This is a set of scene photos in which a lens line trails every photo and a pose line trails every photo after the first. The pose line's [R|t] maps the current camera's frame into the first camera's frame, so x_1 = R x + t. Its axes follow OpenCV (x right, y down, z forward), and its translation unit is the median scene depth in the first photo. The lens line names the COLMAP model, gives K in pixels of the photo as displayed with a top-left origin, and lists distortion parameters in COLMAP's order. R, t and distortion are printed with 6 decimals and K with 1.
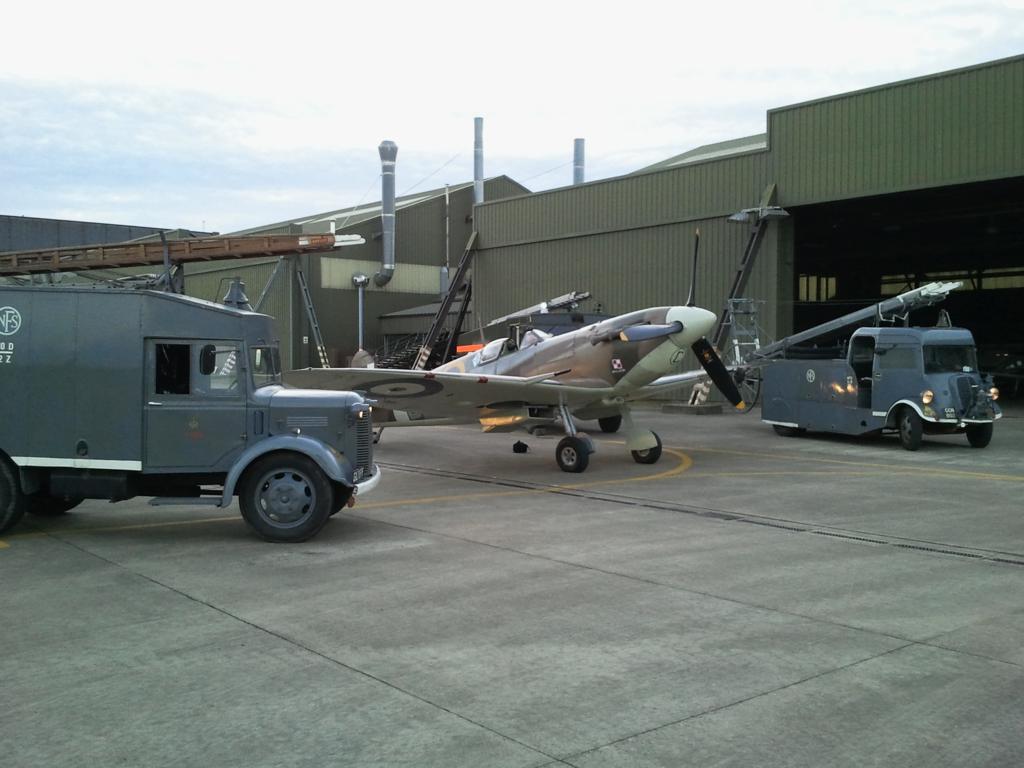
lens RADIAL K [[993.4, 0, 512.0], [0, 993.4, 384.0], [0, 0, 1]] dist [0.096103, -0.264525]
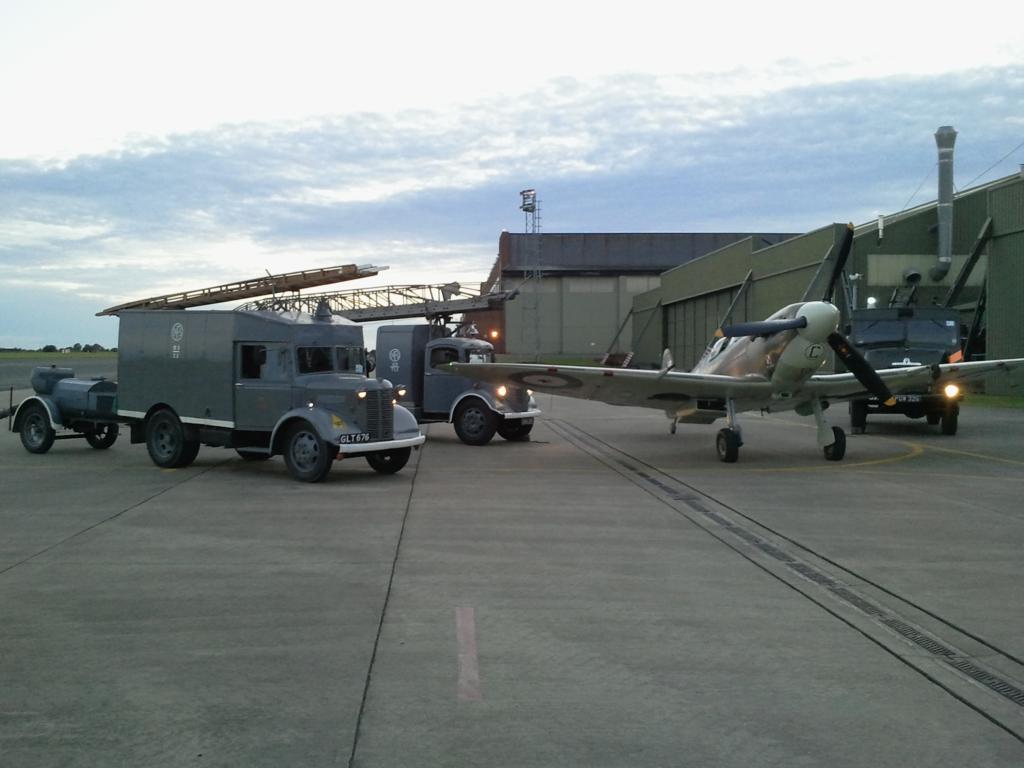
lens RADIAL K [[993.4, 0, 512.0], [0, 993.4, 384.0], [0, 0, 1]] dist [0.096103, -0.264525]
pose [[0.794620, 0.010251, -0.607020, 0.218538], [-0.011095, 0.999936, 0.002362, 0.002462], [0.607005, 0.004858, 0.794683, 0.007924]]
